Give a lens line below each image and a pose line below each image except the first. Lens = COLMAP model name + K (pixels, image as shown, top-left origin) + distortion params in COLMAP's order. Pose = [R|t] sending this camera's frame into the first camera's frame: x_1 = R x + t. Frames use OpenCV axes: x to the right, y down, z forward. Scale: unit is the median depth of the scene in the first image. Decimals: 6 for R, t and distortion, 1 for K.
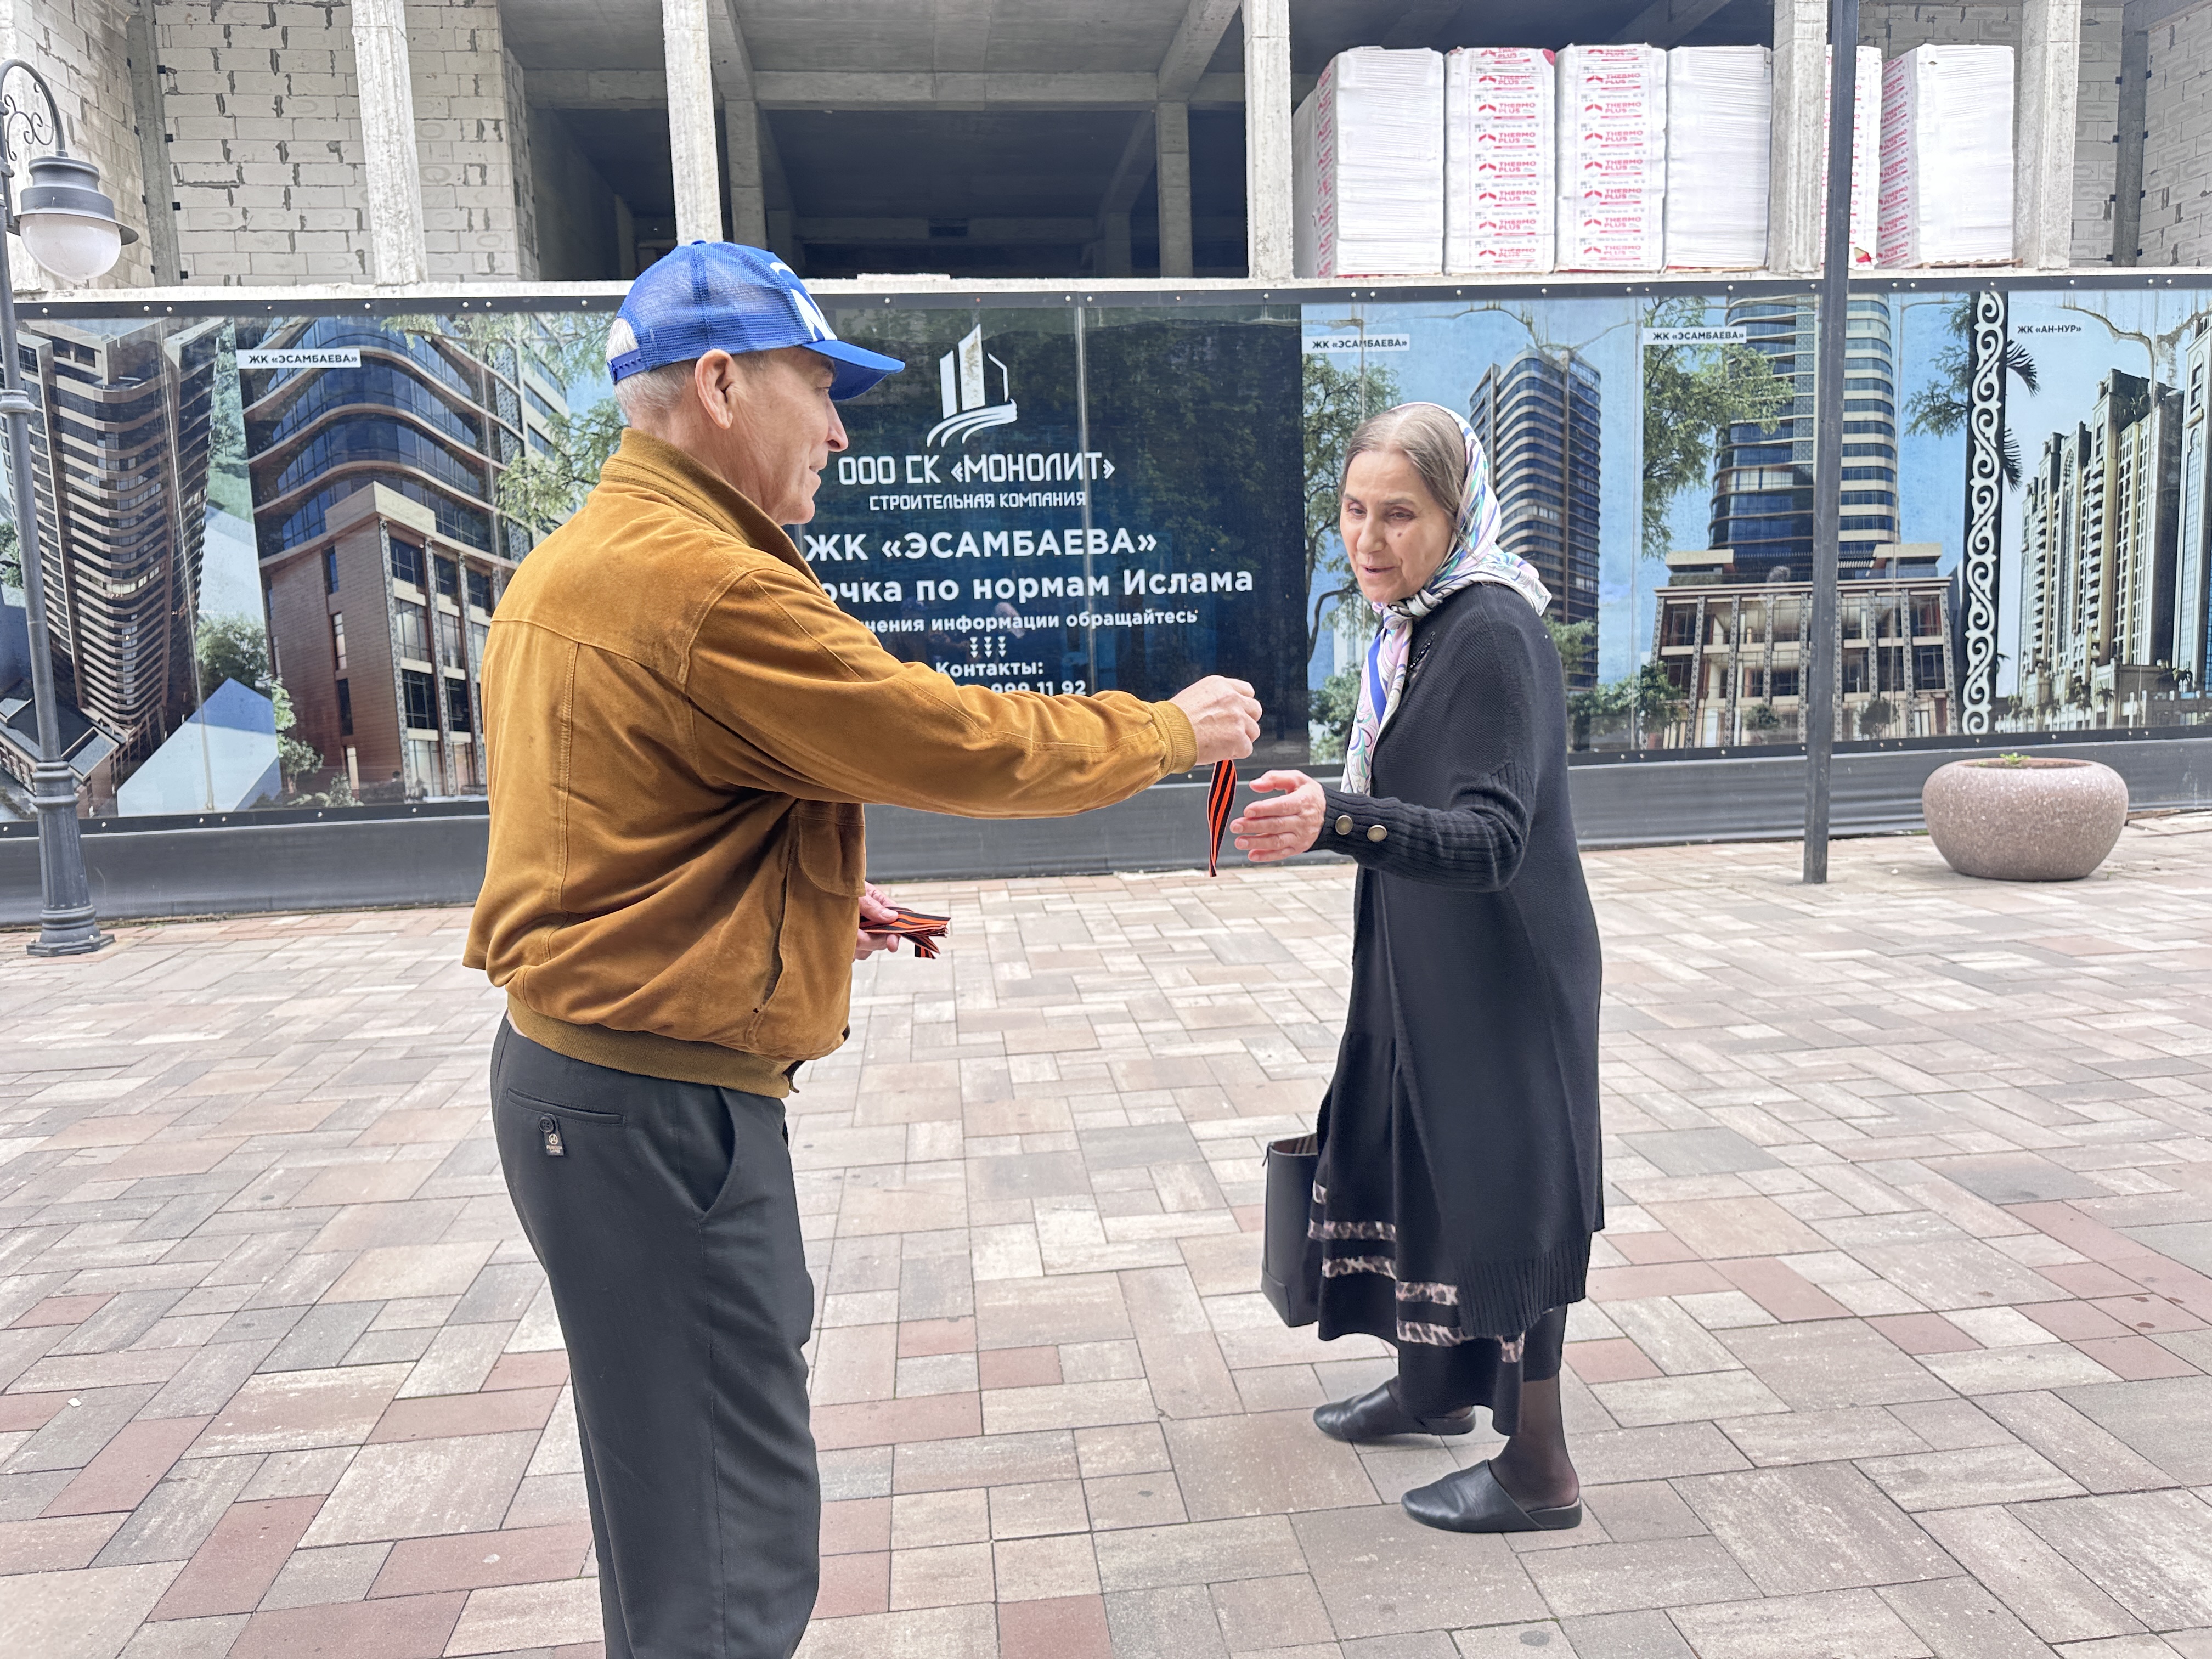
lens RADIAL K [[1546.4, 0, 1108.2], [0, 1546.4, 937.6], [0, 0, 1]] dist [-0.009770, -0.004644]
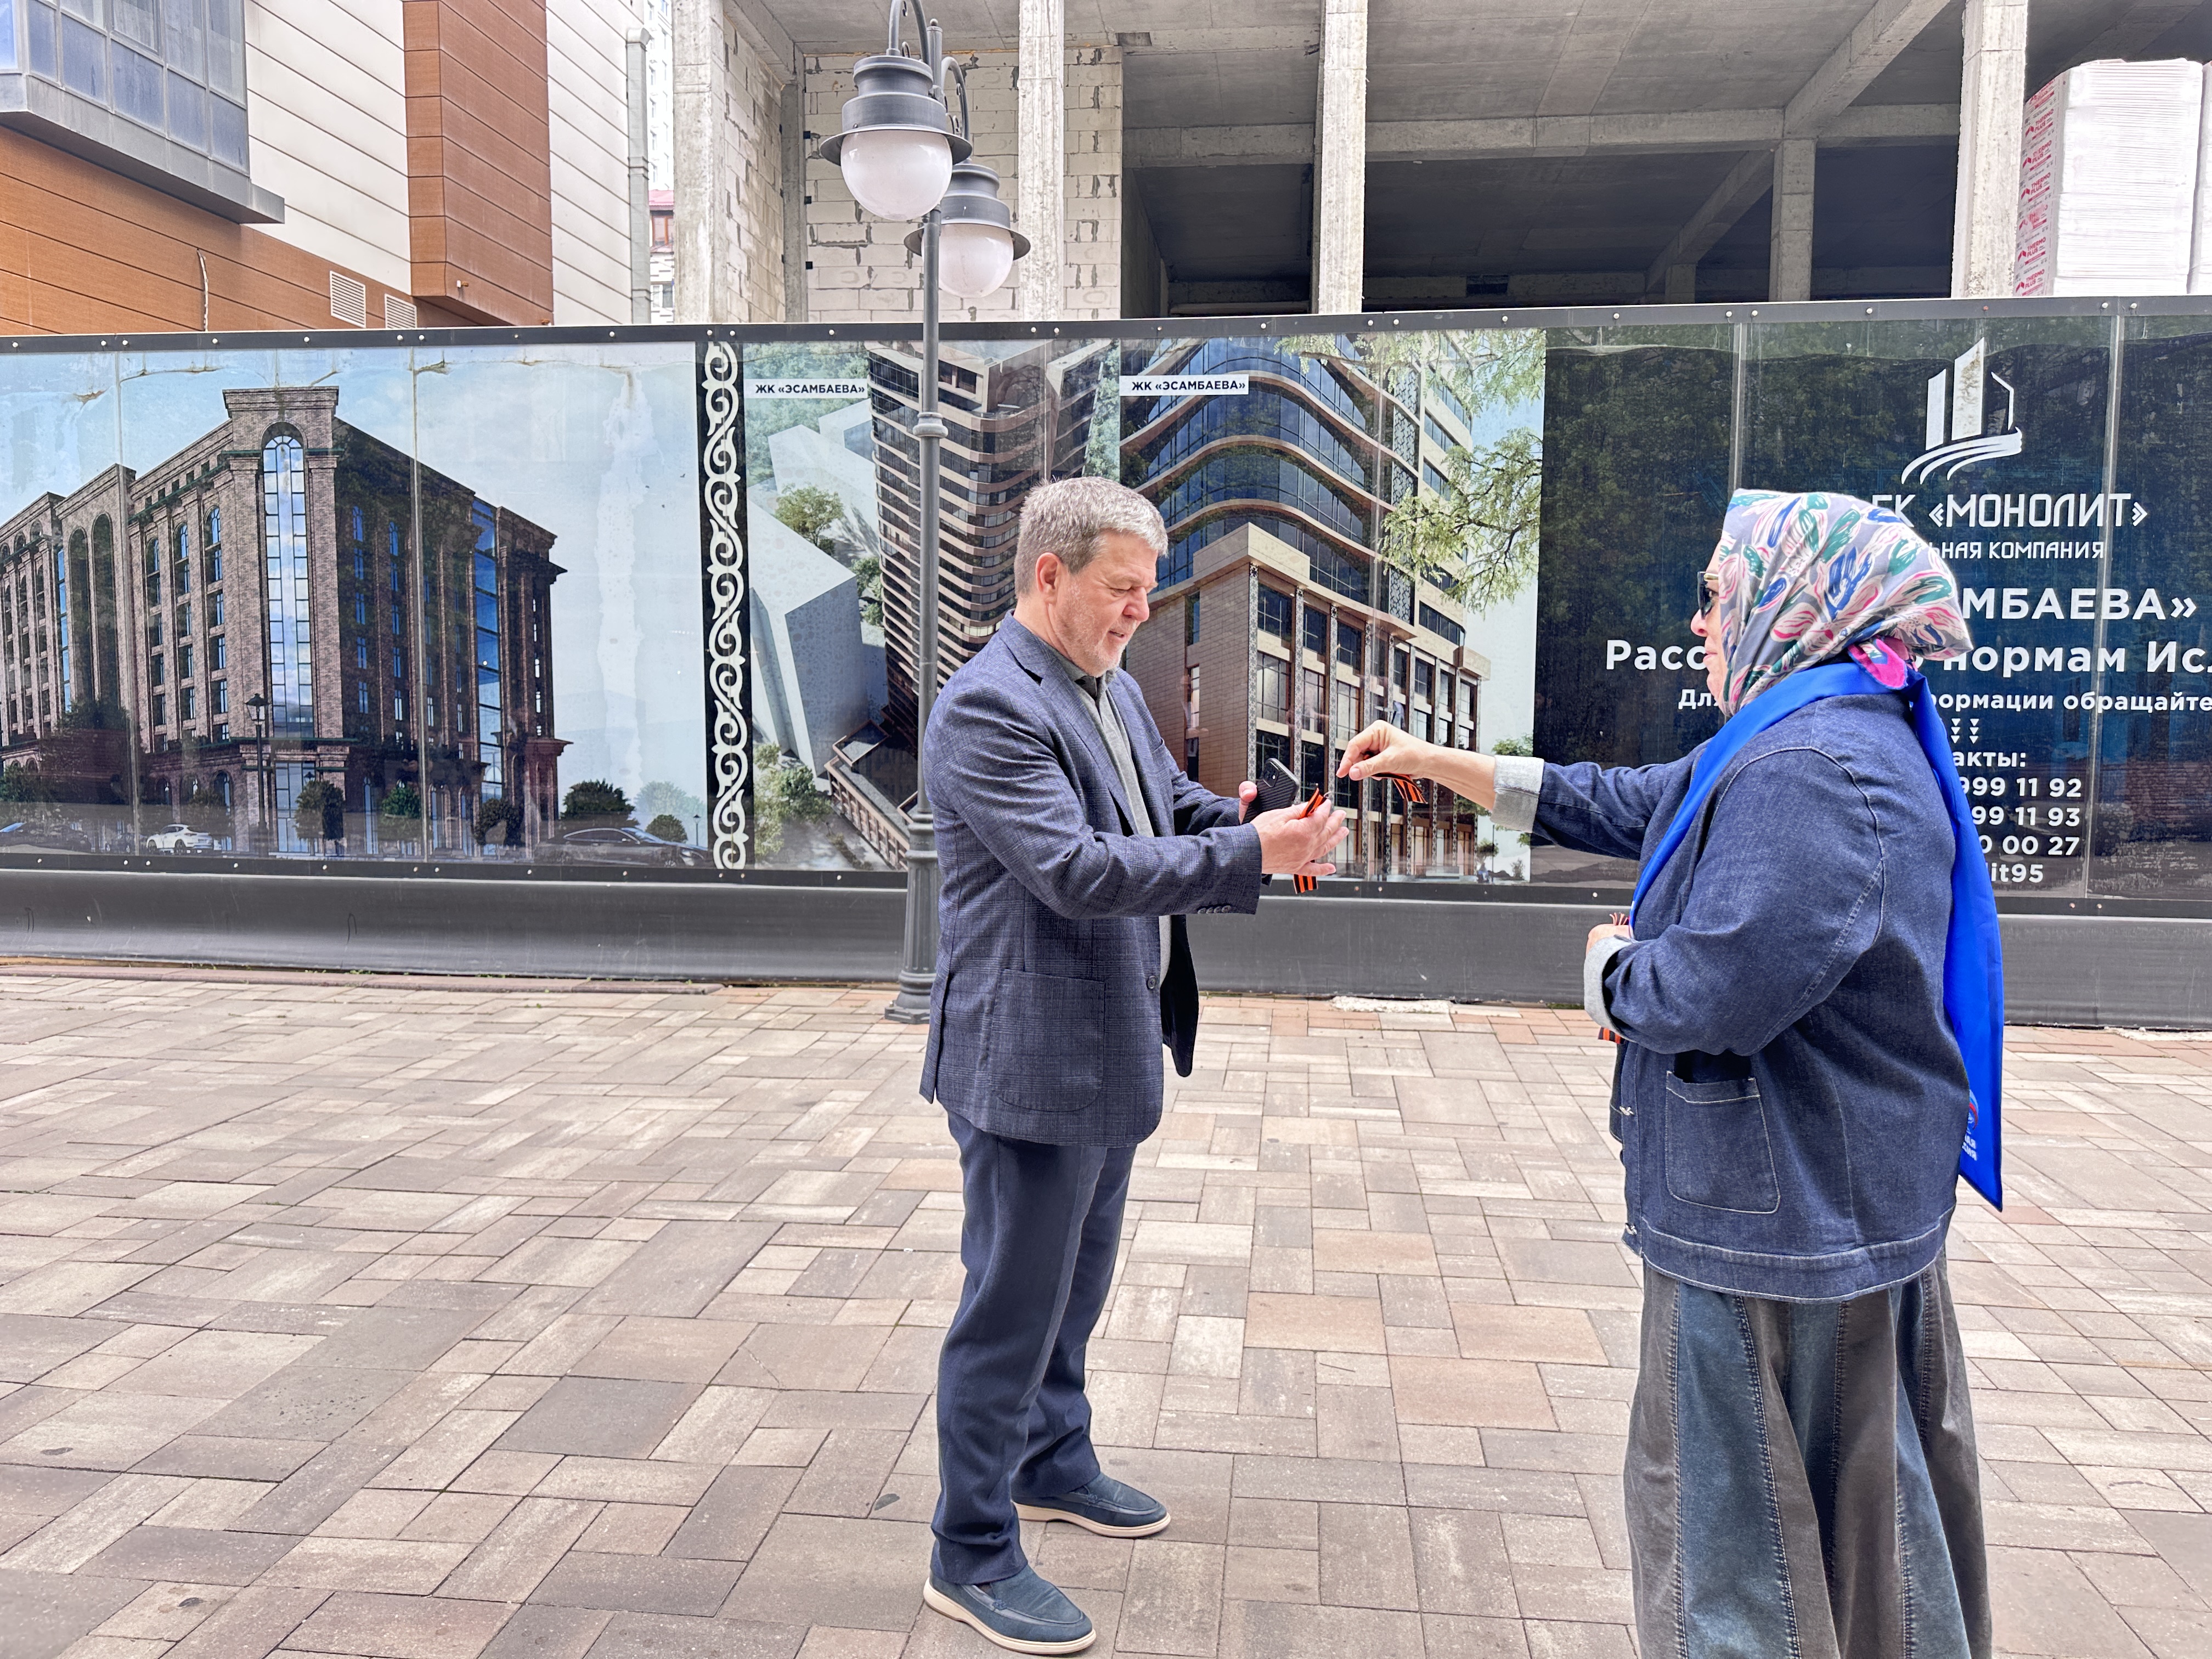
lens RADIAL K [[1532.4, 0, 1114.6], [0, 1532.4, 906.7], [0, 0, 1]] dist [0.157069, -0.182997]
pose [[0.969914, 0.071558, -0.232692, -0.321975], [-0.085980, 0.994917, -0.052426, -0.017299], [0.227758, 0.070856, 0.971136, 0.116083]]
